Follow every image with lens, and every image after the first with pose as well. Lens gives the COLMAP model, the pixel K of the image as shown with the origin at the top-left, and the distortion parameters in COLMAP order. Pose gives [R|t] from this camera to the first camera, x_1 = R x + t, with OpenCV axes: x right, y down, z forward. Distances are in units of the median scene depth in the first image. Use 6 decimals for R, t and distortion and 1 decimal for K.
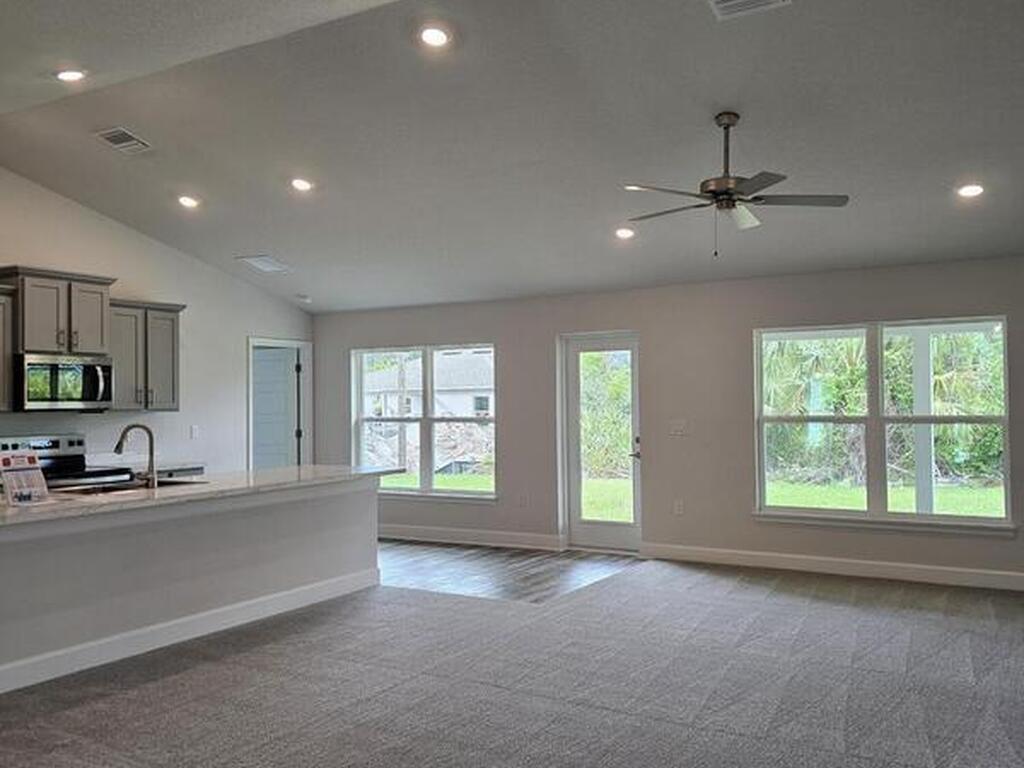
lens RADIAL K [[903.0, 0, 513.9], [0, 903.0, 390.7], [0, 0, 1]] dist [0.088081, -0.144980]
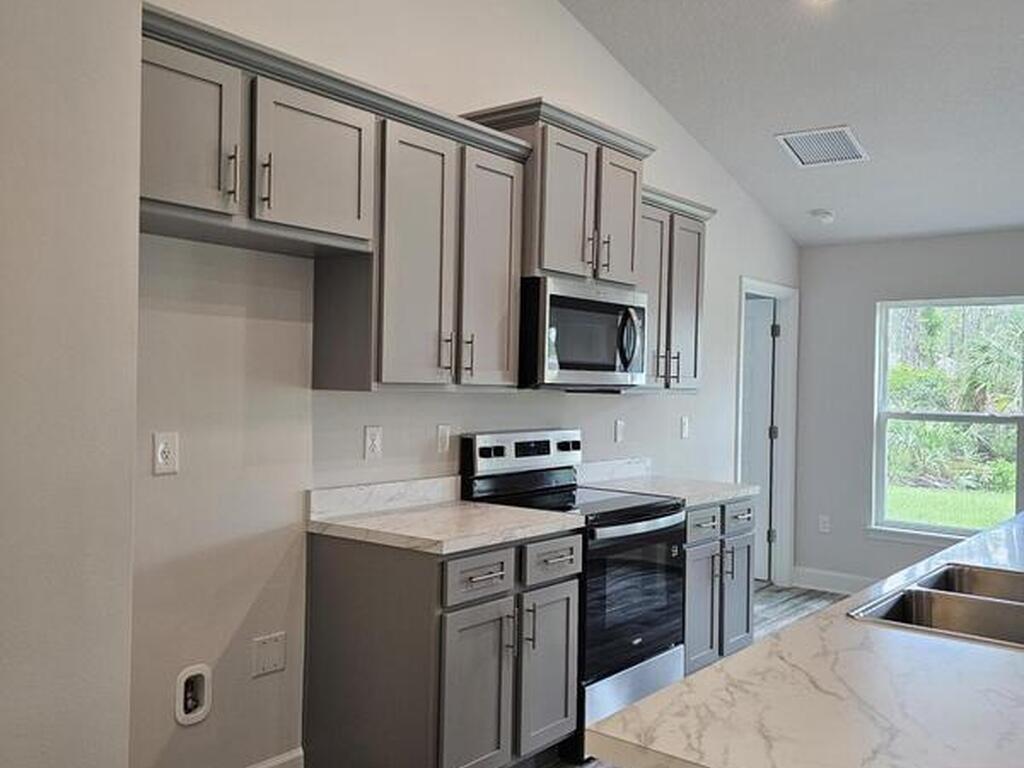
lens RADIAL K [[903.0, 0, 513.9], [0, 903.0, 390.7], [0, 0, 1]] dist [0.088081, -0.144980]
pose [[0.987883, 0.034451, -0.151326, -0.416162], [-0.031453, 0.999260, 0.022160, 0.011921], [0.151978, -0.017132, 0.988235, 0.435652]]
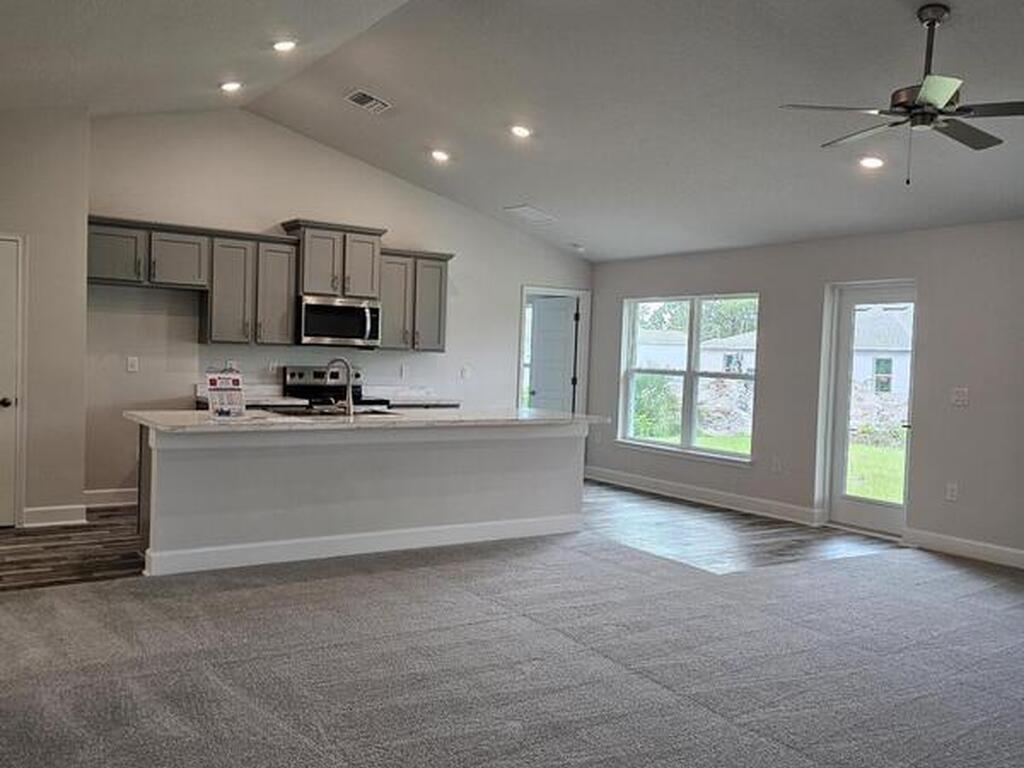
lens RADIAL K [[913.9, 0, 509.7], [0, 913.9, 392.4], [0, 0, 1]] dist [0.073893, -0.063658]
pose [[0.895807, 0.061627, -0.440150, 0.196275], [-0.039610, 0.997469, 0.059045, 0.002901], [0.442675, -0.035459, 0.895981, 0.056902]]
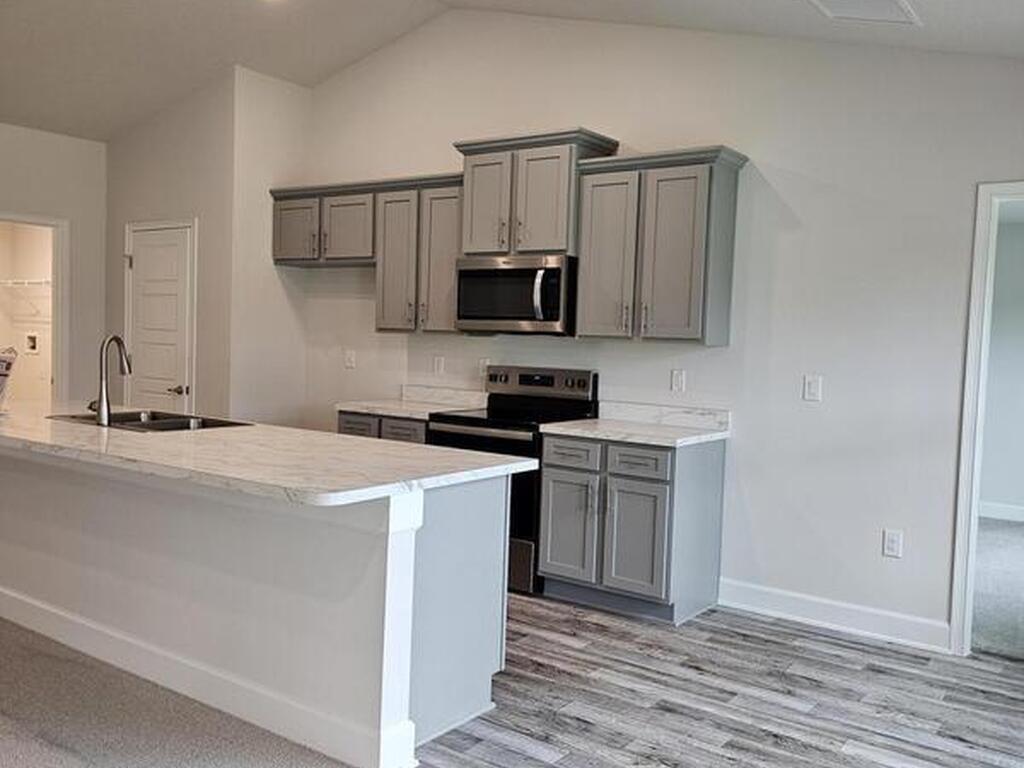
lens RADIAL K [[913.9, 0, 509.7], [0, 913.9, 392.4], [0, 0, 1]] dist [0.073893, -0.063658]
pose [[-0.109767, 0.068337, -0.991605, 0.212876], [-0.021544, 0.997236, 0.071110, 0.015610], [0.993724, 0.029169, -0.107991, 0.996268]]
